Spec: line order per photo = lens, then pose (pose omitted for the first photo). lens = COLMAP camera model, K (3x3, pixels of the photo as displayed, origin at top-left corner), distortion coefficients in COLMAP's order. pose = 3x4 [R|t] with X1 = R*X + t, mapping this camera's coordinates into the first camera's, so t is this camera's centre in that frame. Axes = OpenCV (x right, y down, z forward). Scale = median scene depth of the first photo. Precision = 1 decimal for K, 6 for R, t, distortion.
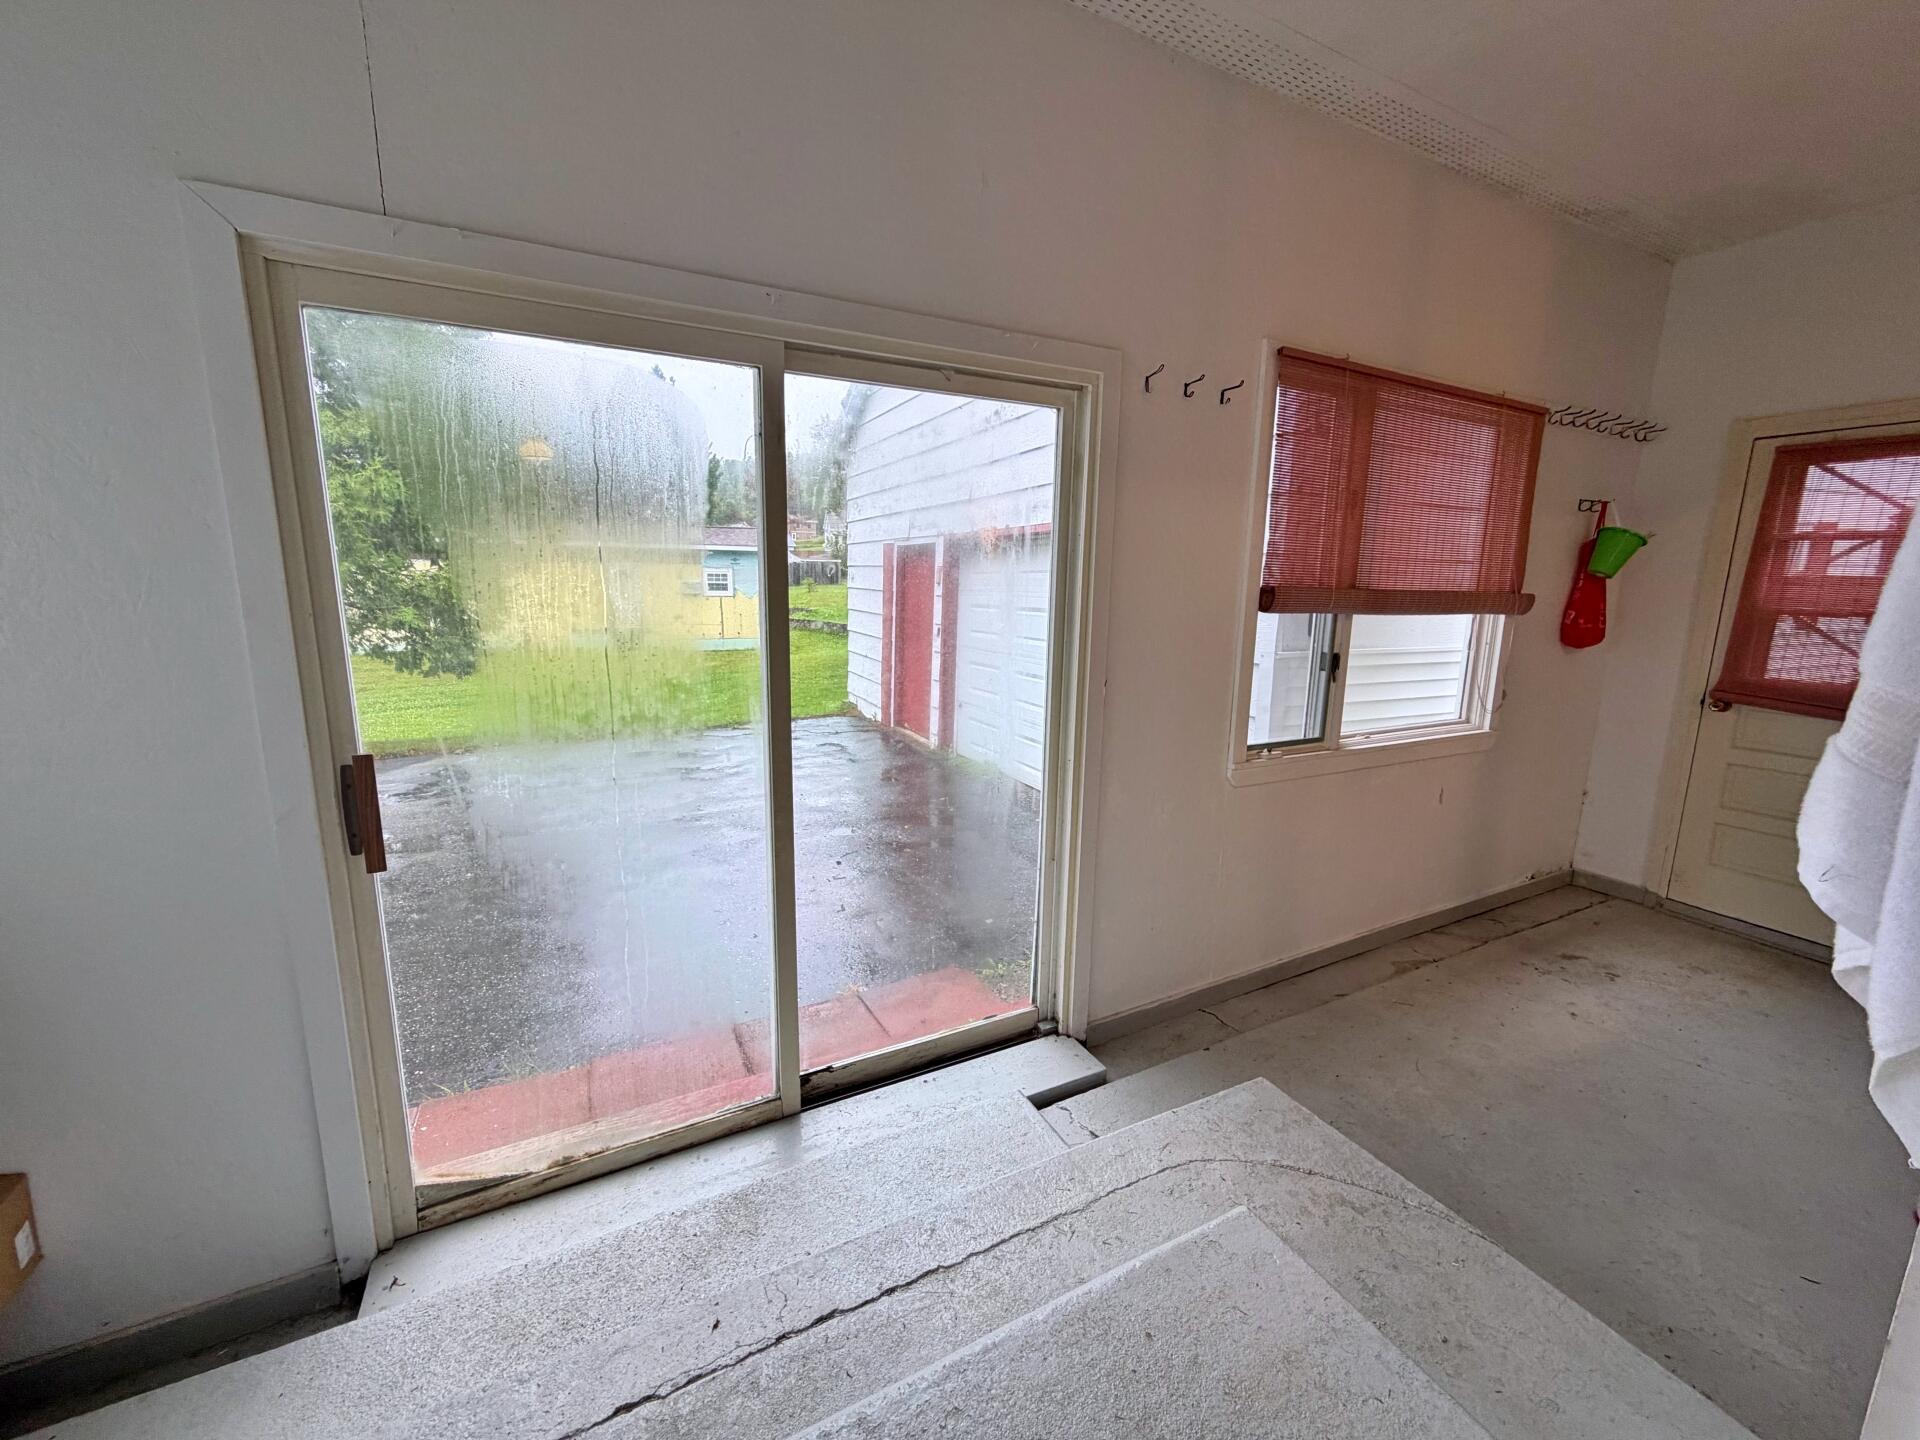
lens RADIAL K [[763.5, 0, 953.8], [0, 763.5, 725.4], [0, 0, 1]] dist [-0.001473, -0.000616]
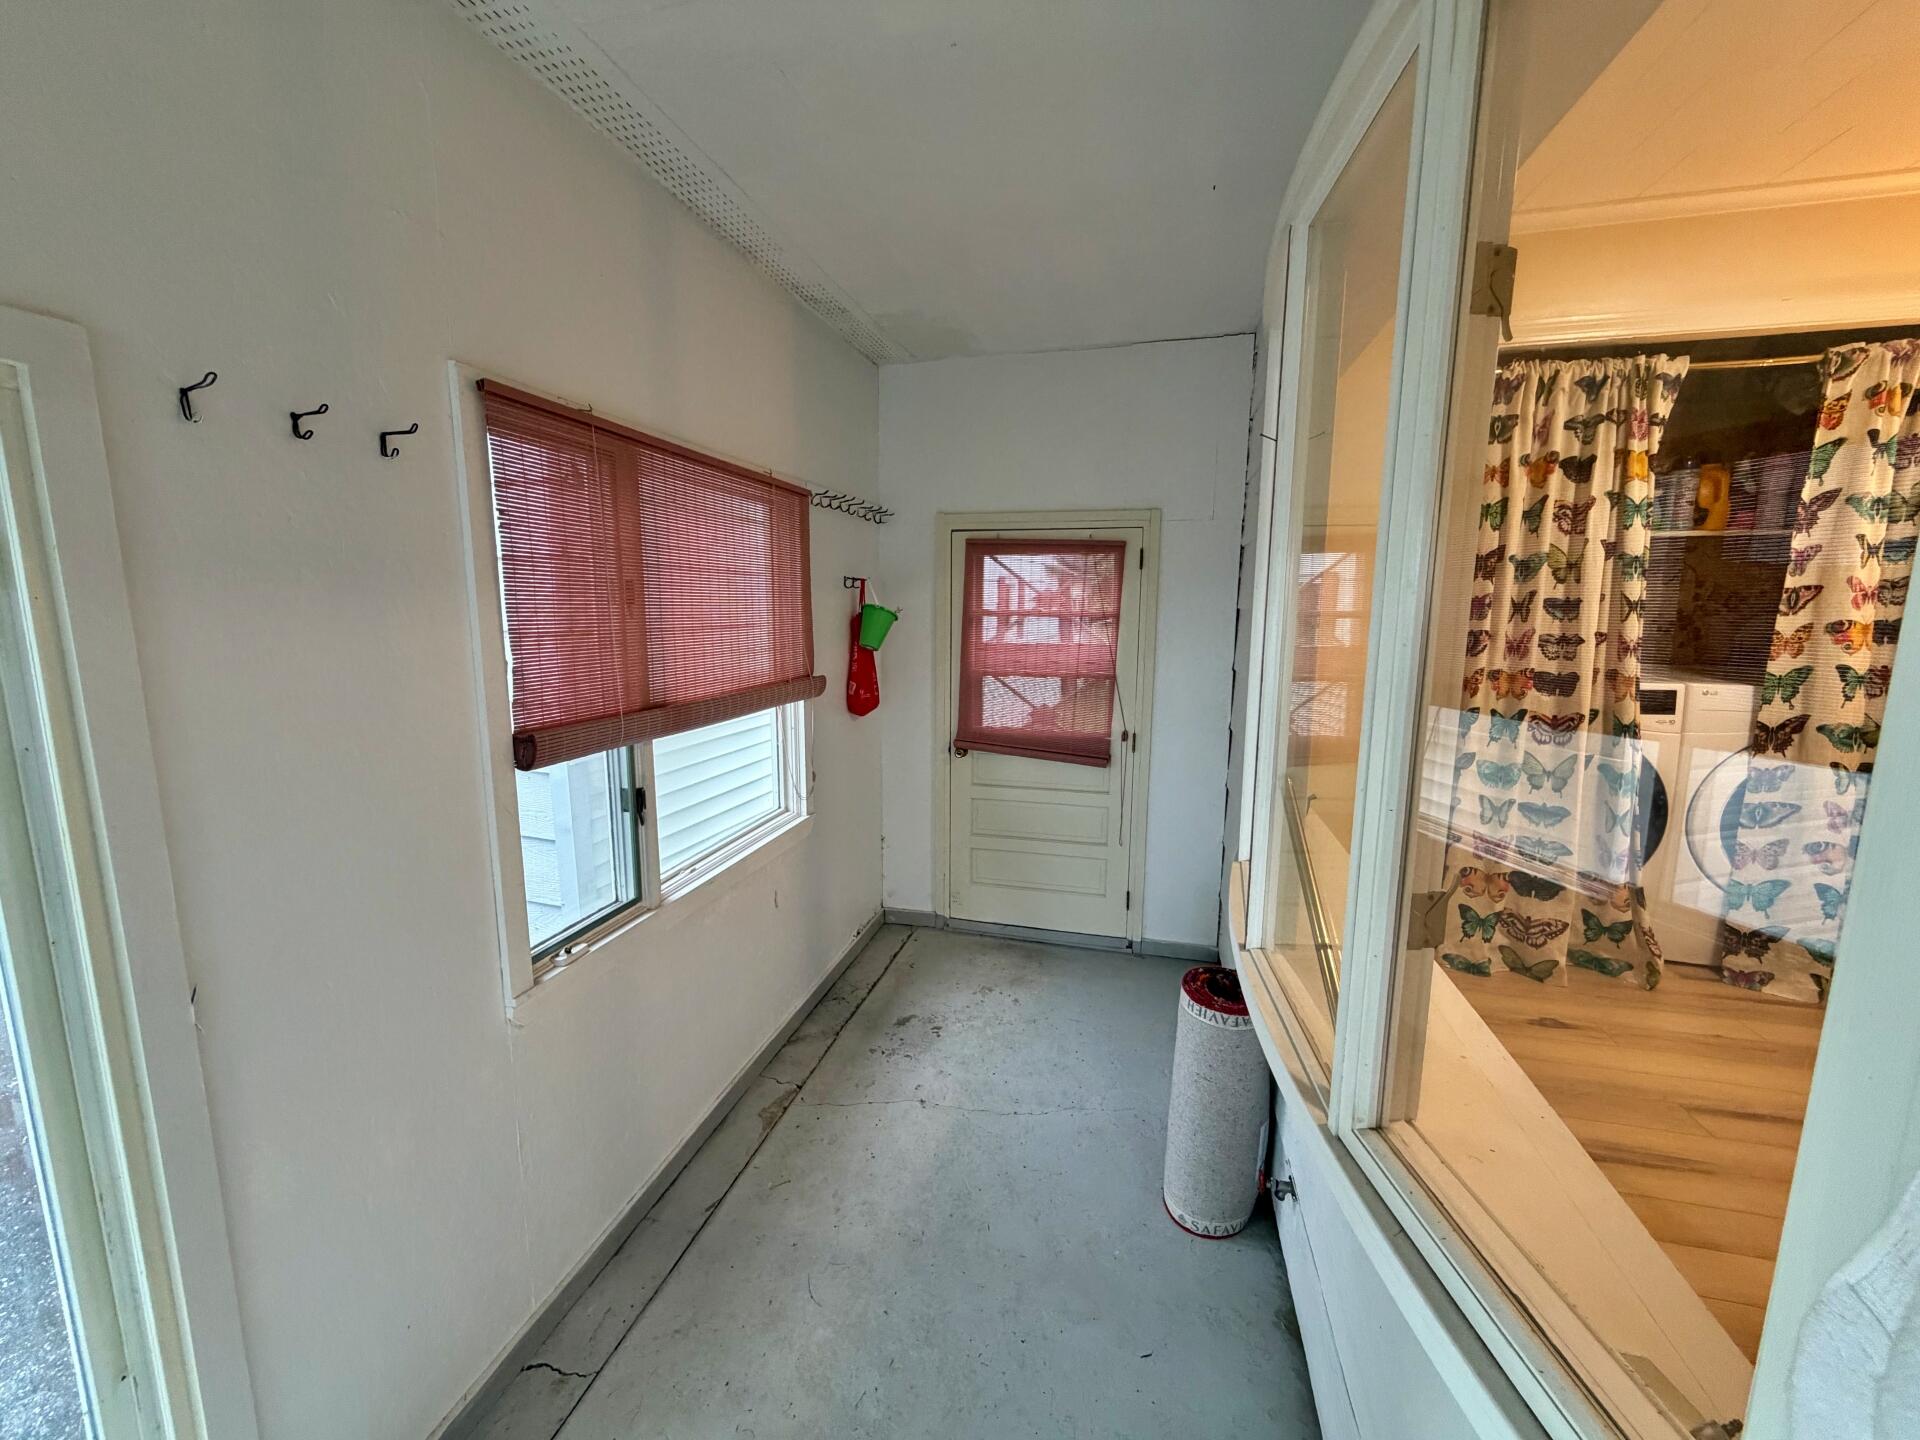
lens RADIAL K [[763.5, 0, 946.7], [0, 763.5, 722.6], [0, 0, 1]] dist [-0.001473, -0.000616]
pose [[0.670607, -0.126274, 0.730986, 0.142850], [0.138457, 0.989395, 0.043891, -0.140062], [-0.728777, 0.071776, 0.680979, 0.225602]]
